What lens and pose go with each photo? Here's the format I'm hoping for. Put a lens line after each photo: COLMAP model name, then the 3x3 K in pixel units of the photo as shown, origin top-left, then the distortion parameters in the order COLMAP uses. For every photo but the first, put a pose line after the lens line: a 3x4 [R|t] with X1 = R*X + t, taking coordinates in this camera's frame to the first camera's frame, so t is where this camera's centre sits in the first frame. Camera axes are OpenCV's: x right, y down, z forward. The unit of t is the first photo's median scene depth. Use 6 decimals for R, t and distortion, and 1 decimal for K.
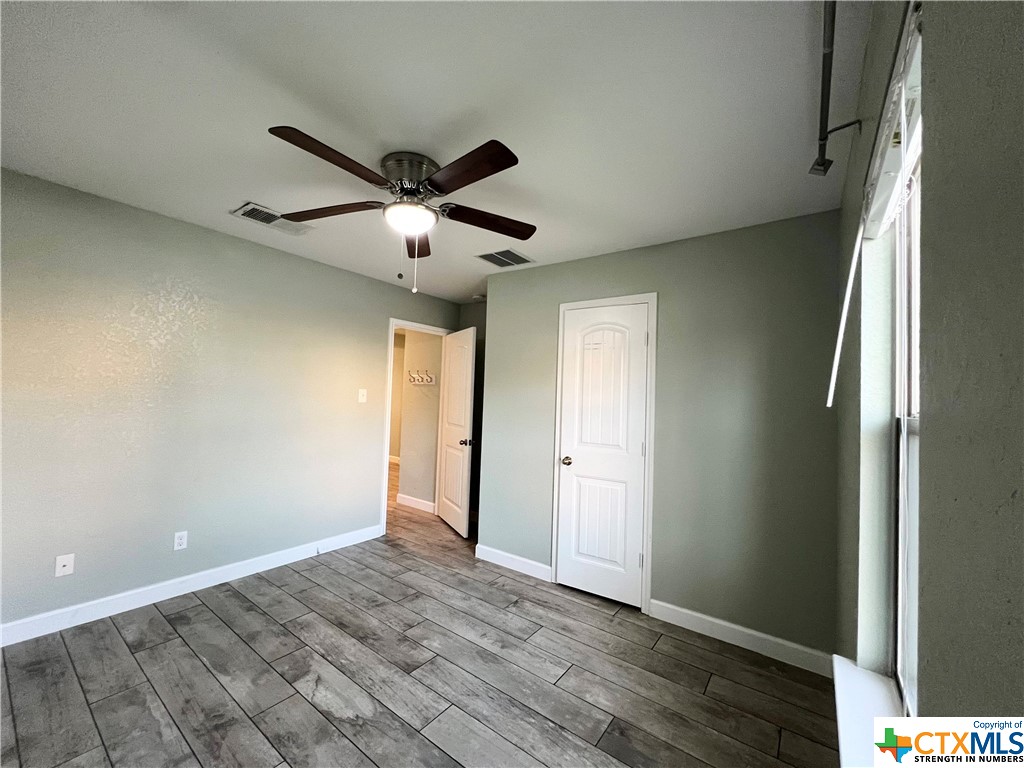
lens RADIAL K [[411.3, 0, 510.7], [0, 411.3, 385.0], [0, 0, 1]] dist [-0.002611, 0.000061]
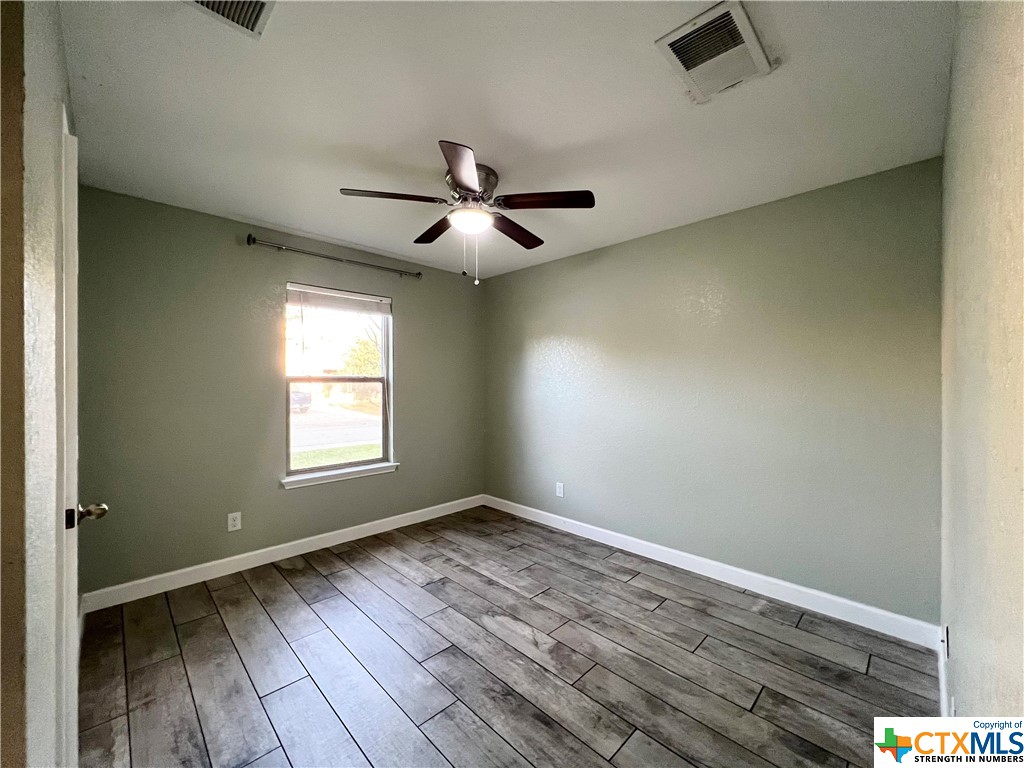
lens RADIAL K [[411.3, 0, 512.2], [0, 411.3, 381.5], [0, 0, 1]] dist [-0.002611, 0.000061]
pose [[-0.987807, -0.037619, 0.151070, -0.539200], [-0.042049, 0.998771, -0.026231, 0.068230], [-0.149897, -0.032263, -0.988175, 2.070970]]
